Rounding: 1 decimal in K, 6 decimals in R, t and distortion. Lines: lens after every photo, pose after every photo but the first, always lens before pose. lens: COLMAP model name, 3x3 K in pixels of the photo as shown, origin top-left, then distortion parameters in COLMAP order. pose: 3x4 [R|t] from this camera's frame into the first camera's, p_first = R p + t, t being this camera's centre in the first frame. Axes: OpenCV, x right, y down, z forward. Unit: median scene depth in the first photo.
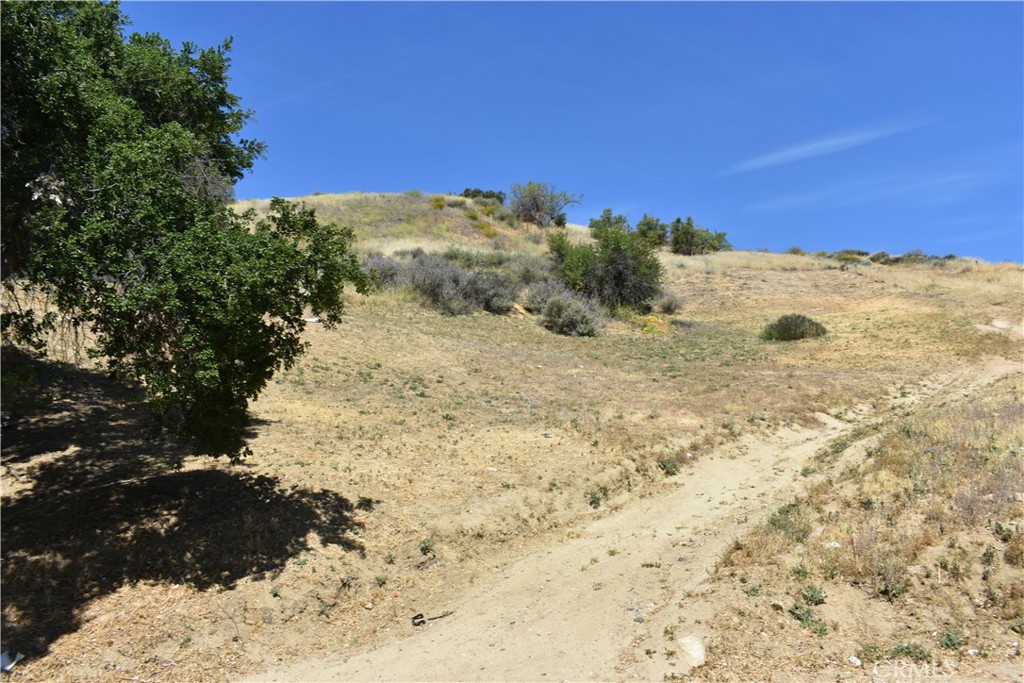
lens RADIAL K [[880.5, 0, 516.0], [0, 880.5, 347.7], [0, 0, 1]] dist [-0.043426, 0.012754]
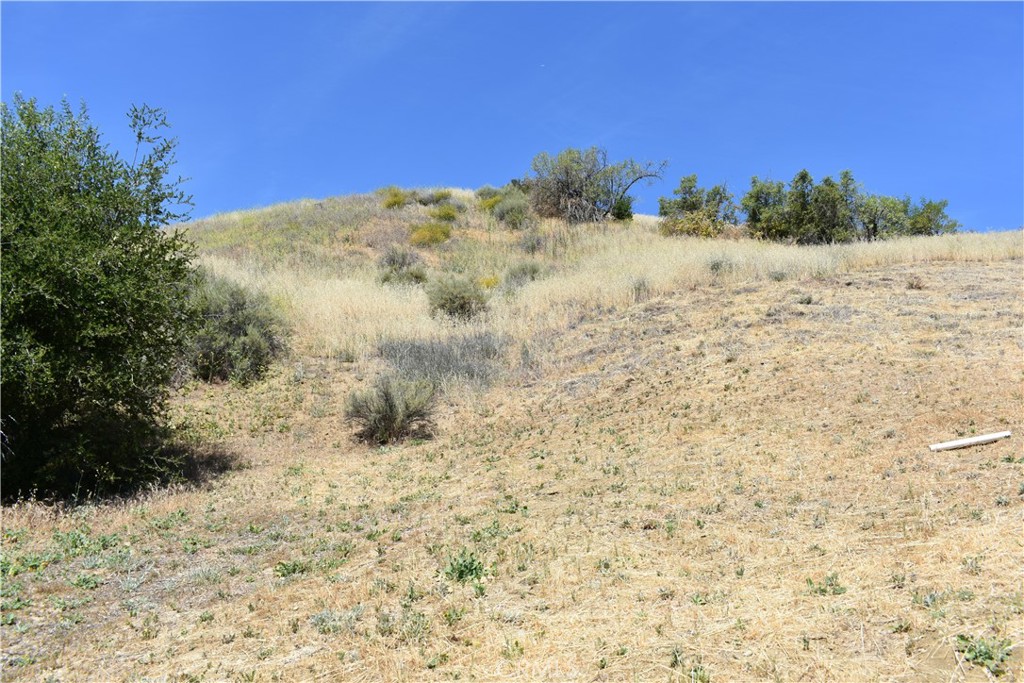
lens RADIAL K [[880.5, 0, 516.0], [0, 880.5, 347.7], [0, 0, 1]] dist [-0.043426, 0.012754]
pose [[0.939393, -0.054194, -0.338531, 0.195246], [0.039218, 0.997932, -0.050930, -0.033399], [0.340591, 0.034567, 0.939576, 0.501199]]
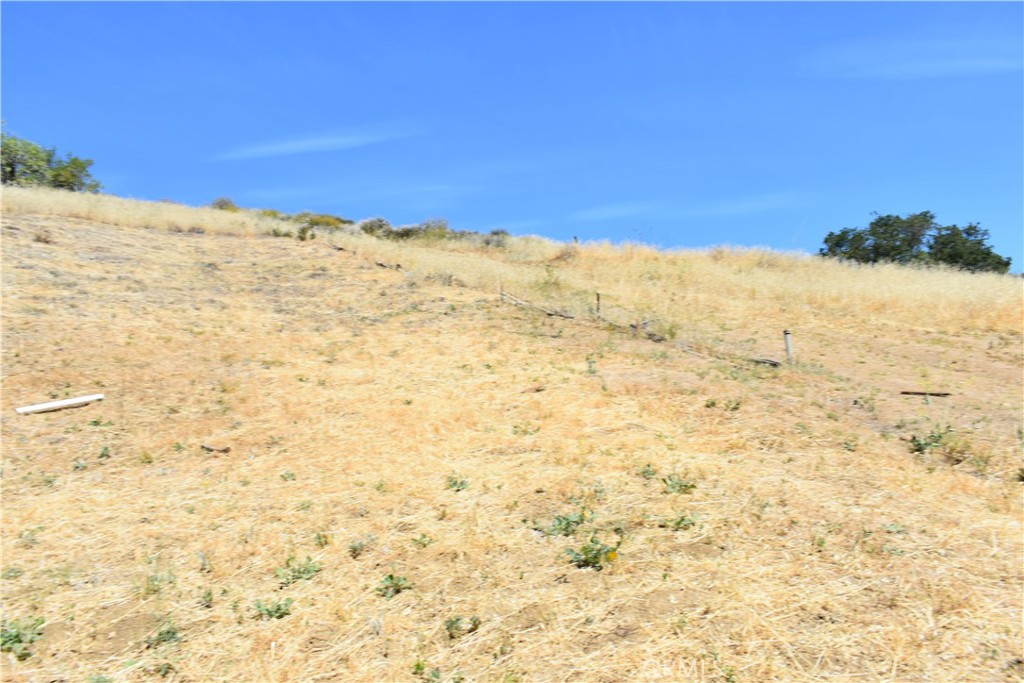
lens RADIAL K [[878.5, 0, 516.6], [0, 878.5, 351.0], [0, 0, 1]] dist [-0.040695, 0.012135]
pose [[0.838996, 0.014612, 0.543942, 0.198522], [-0.022251, 0.999725, 0.007465, -0.033459], [-0.543683, -0.018367, 0.839090, 0.503850]]
